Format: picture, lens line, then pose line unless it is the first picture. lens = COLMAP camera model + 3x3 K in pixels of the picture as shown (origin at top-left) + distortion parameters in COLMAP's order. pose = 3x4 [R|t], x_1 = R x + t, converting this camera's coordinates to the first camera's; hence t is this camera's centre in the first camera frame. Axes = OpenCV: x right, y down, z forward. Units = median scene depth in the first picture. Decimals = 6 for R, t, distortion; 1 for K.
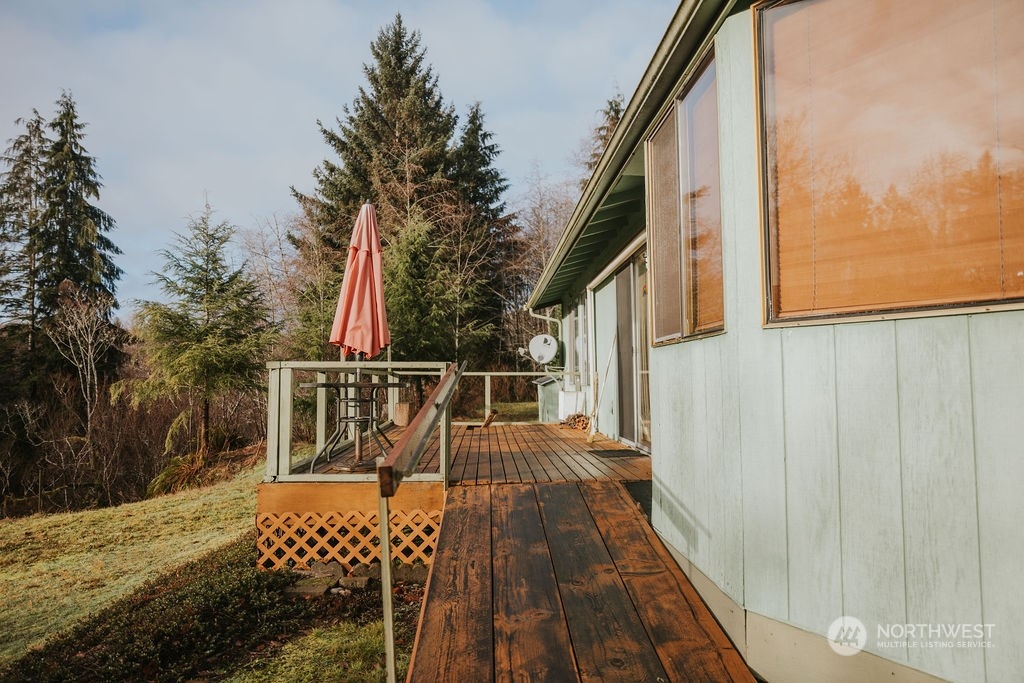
lens RADIAL K [[702.3, 0, 508.5], [0, 702.3, 339.1], [0, 0, 1]] dist [-0.073933, 0.000720]
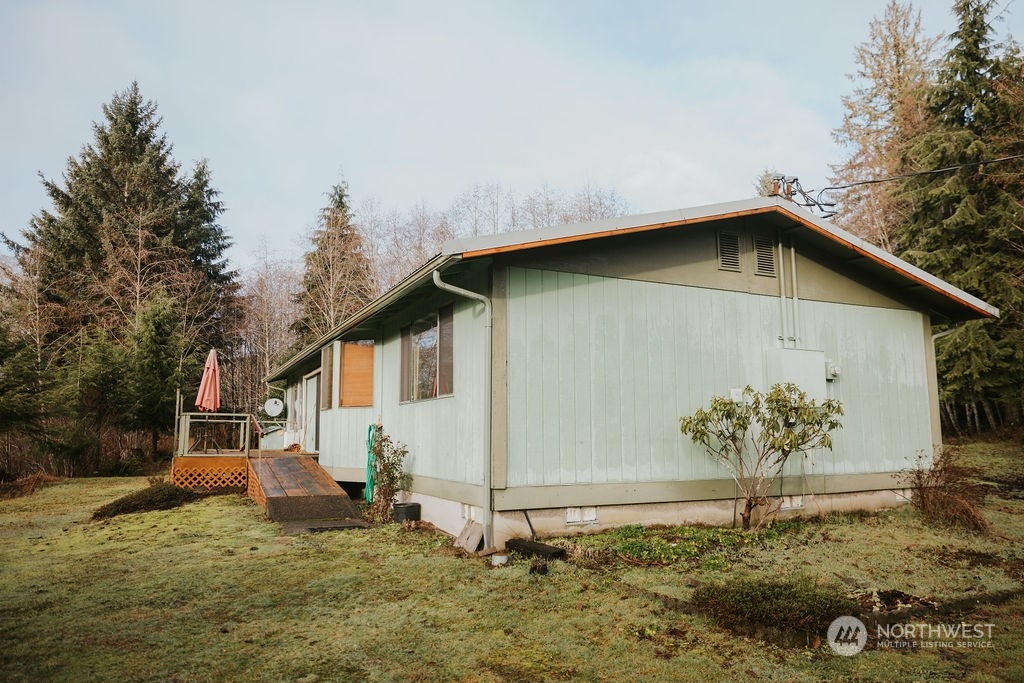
lens RADIAL K [[733.6, 0, 508.4], [0, 733.6, 337.9], [0, 0, 1]] dist [-0.008809, 0.013105]
pose [[0.926759, 0.057680, 0.371202, -0.024549], [-0.028813, 0.996145, -0.082852, -0.006081], [-0.374550, 0.066088, 0.924848, -0.222475]]
